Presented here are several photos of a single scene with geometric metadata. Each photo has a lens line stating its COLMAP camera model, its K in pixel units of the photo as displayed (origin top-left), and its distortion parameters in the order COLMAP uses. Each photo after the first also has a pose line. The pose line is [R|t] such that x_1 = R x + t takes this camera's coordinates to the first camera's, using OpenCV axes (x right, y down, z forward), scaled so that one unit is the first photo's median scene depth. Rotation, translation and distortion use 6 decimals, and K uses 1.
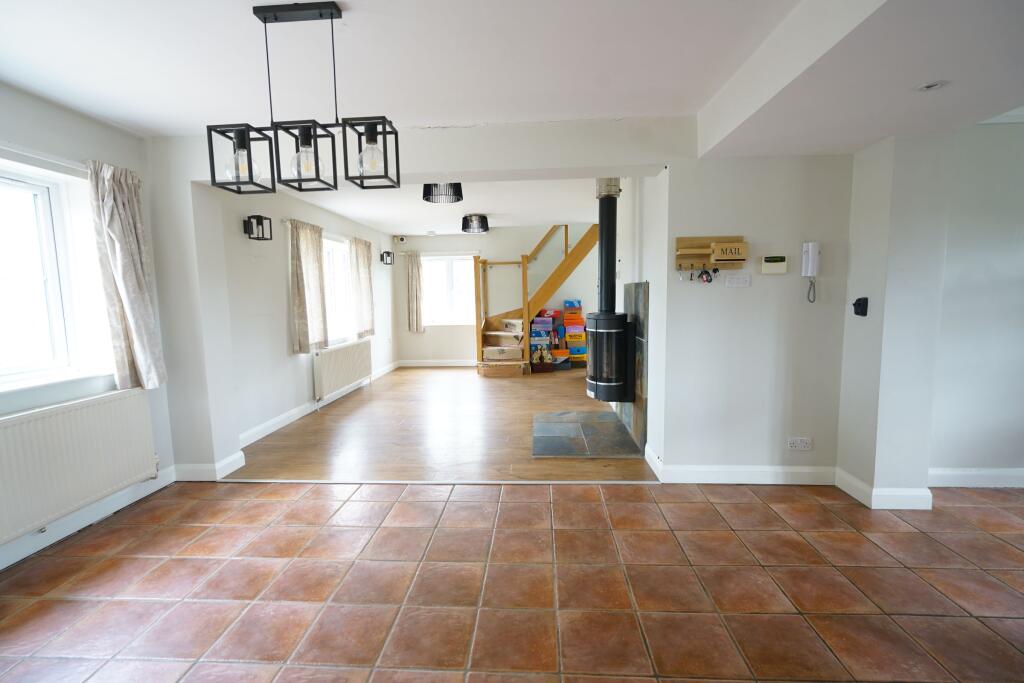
lens RADIAL K [[462.4, 0, 510.5], [0, 462.4, 342.0], [0, 0, 1]] dist [0.005286, 0.000360]
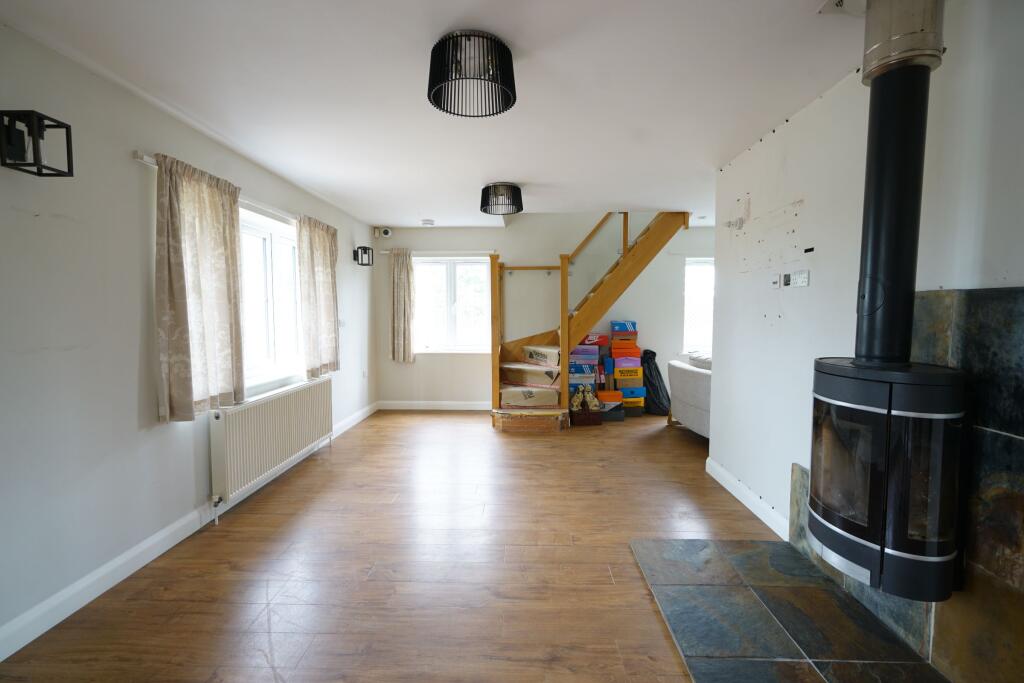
lens RADIAL K [[462.4, 0, 512.2], [0, 462.4, 342.0], [0, 0, 1]] dist [0.005286, 0.000360]
pose [[0.999346, 0.015311, 0.032773, -0.066597], [-0.014097, 0.999217, -0.036960, -0.031636], [-0.033314, 0.036474, 0.998779, 0.314550]]
